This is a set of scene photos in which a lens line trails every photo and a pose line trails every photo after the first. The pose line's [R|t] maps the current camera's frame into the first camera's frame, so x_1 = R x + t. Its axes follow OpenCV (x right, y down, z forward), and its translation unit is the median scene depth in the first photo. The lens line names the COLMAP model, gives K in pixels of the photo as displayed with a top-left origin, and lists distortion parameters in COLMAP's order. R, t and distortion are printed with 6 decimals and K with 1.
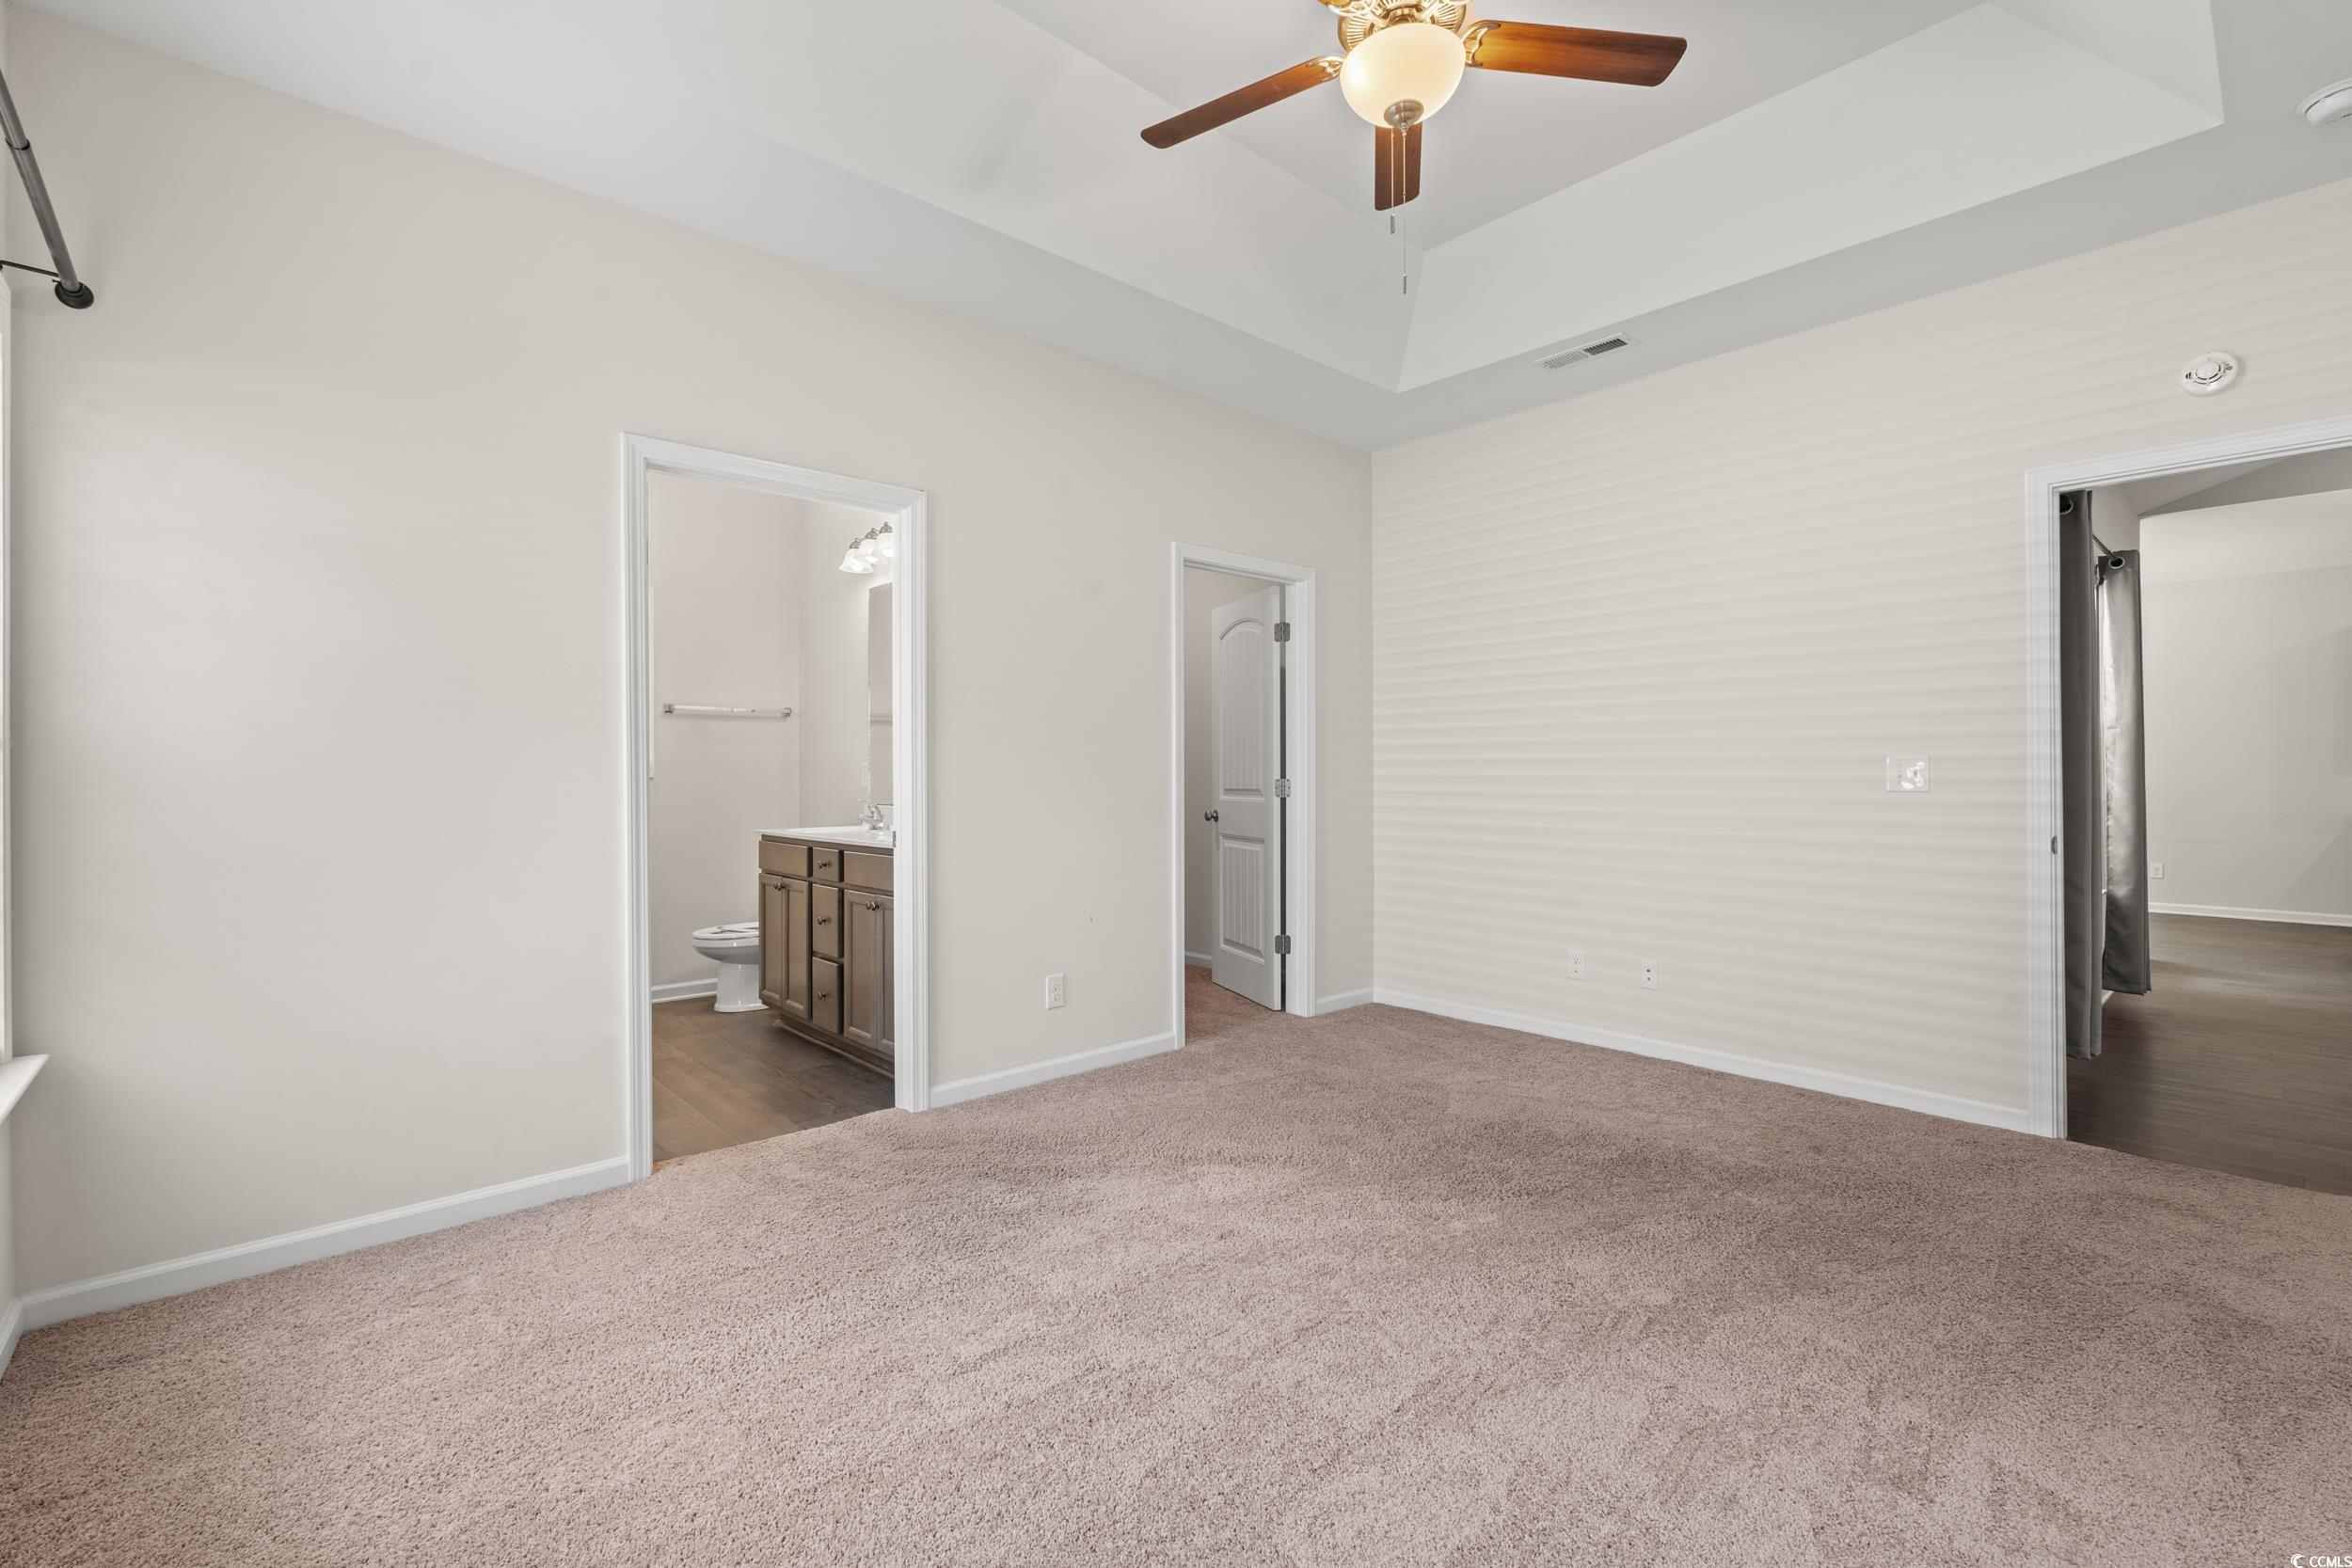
lens RADIAL K [[1025.7, 0, 1175.9], [0, 1025.7, 768.7], [0, 0, 1]] dist [-0.002421, -0.000093]
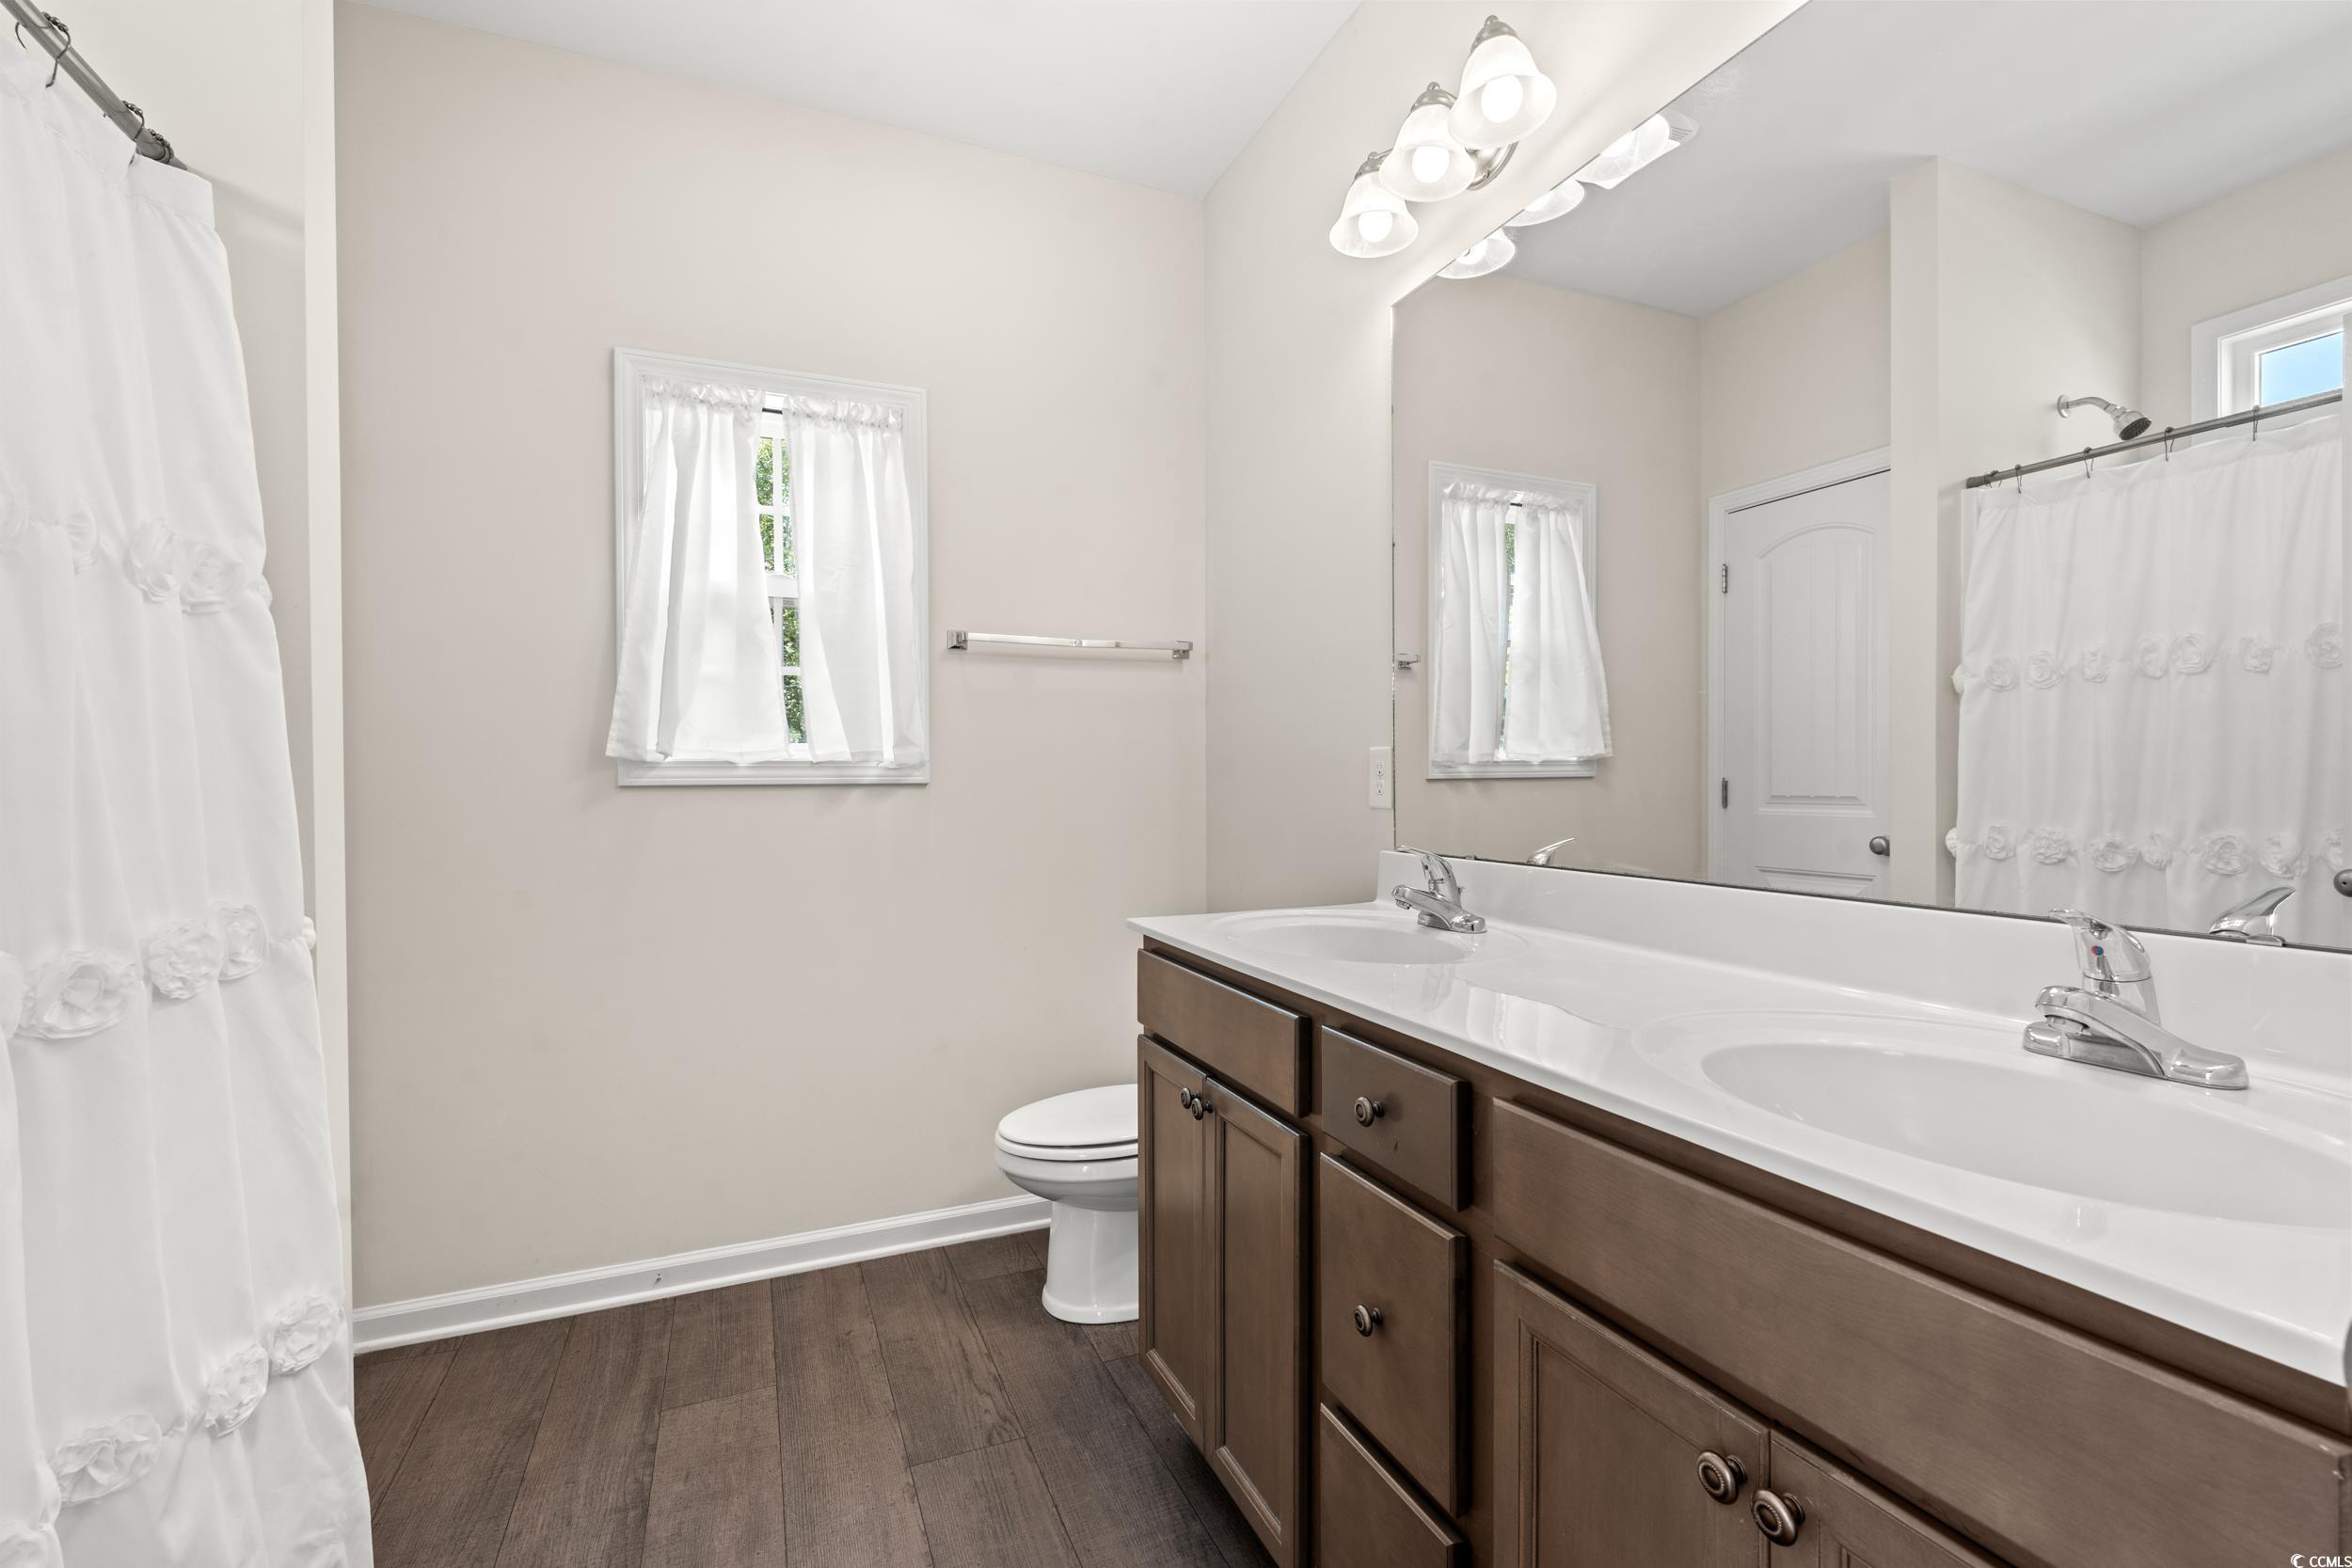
lens RADIAL K [[1025.7, 0, 1187.1], [0, 1025.7, 796.4], [0, 0, 1]] dist [-0.002421, -0.000093]
pose [[0.951188, 0.005699, -0.308559, -0.255465], [0.002962, 0.999615, 0.027595, 0.002841], [0.308597, -0.027162, 0.950805, 0.605761]]
